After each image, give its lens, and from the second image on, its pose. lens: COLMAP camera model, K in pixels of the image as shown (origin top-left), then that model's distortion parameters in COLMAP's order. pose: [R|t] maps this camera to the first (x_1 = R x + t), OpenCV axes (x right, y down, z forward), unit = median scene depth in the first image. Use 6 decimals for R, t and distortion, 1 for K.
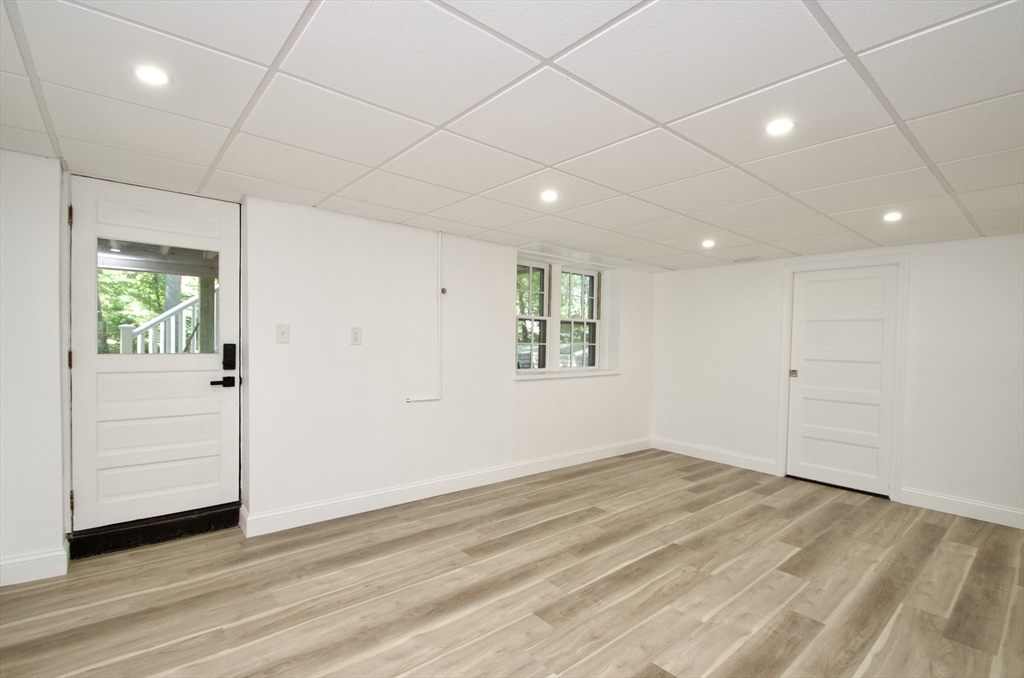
lens RADIAL K [[470.2, 0, 520.7], [0, 470.2, 345.6], [0, 0, 1]] dist [0.032553, -0.025366]
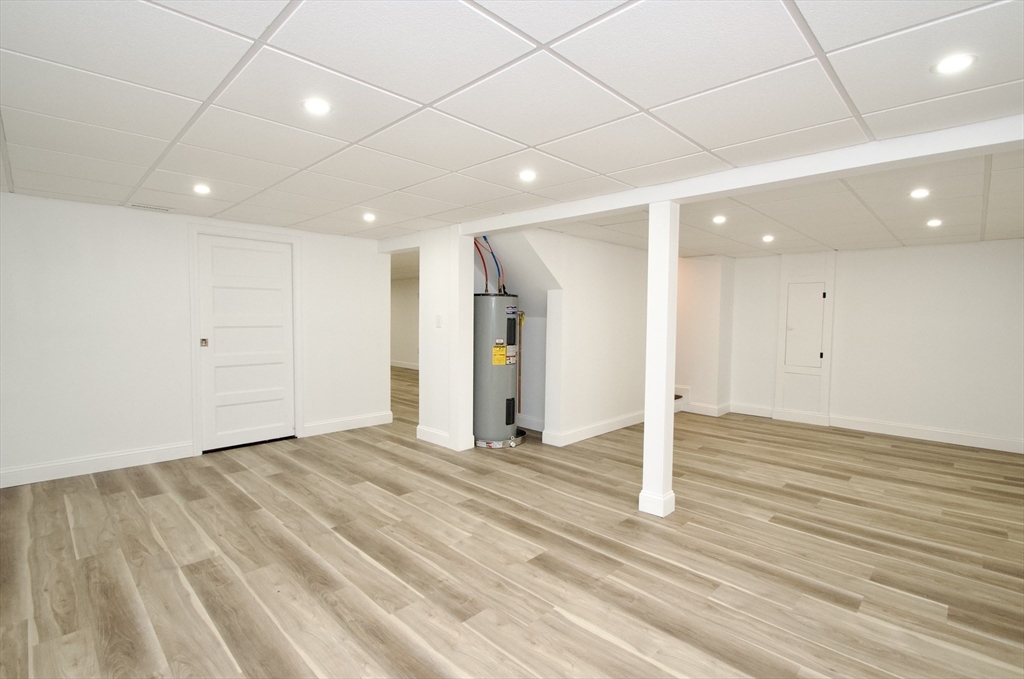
lens RADIAL K [[470.9, 0, 508.9], [0, 470.9, 327.5], [0, 0, 1]] dist [0.010977, -0.015051]
pose [[-0.072610, -0.047613, 0.996223, -0.605779], [0.000507, 0.998858, 0.047776, -0.025193], [-0.997360, 0.003974, -0.072503, 0.700817]]
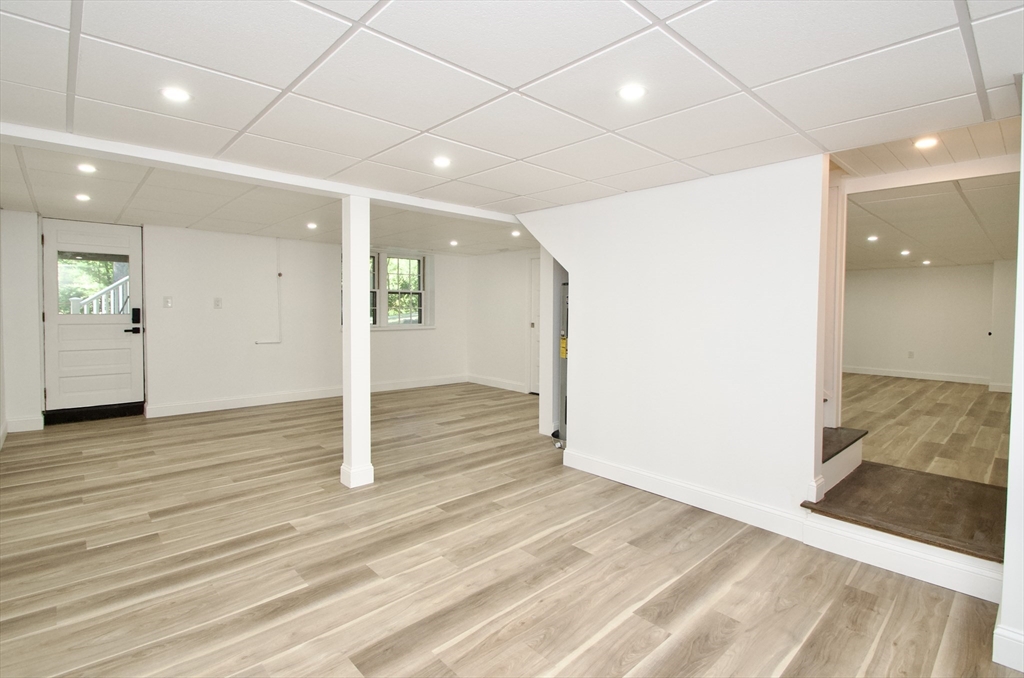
lens RADIAL K [[487.0, 0, 512.0], [0, 487.0, 314.2], [0, 0, 1]] dist [0.055558, -0.035503]
pose [[0.999591, -0.012236, 0.025861, 0.701097], [0.012259, 0.999925, -0.000741, 0.035082], [-0.025850, 0.001058, 0.999665, -0.836533]]
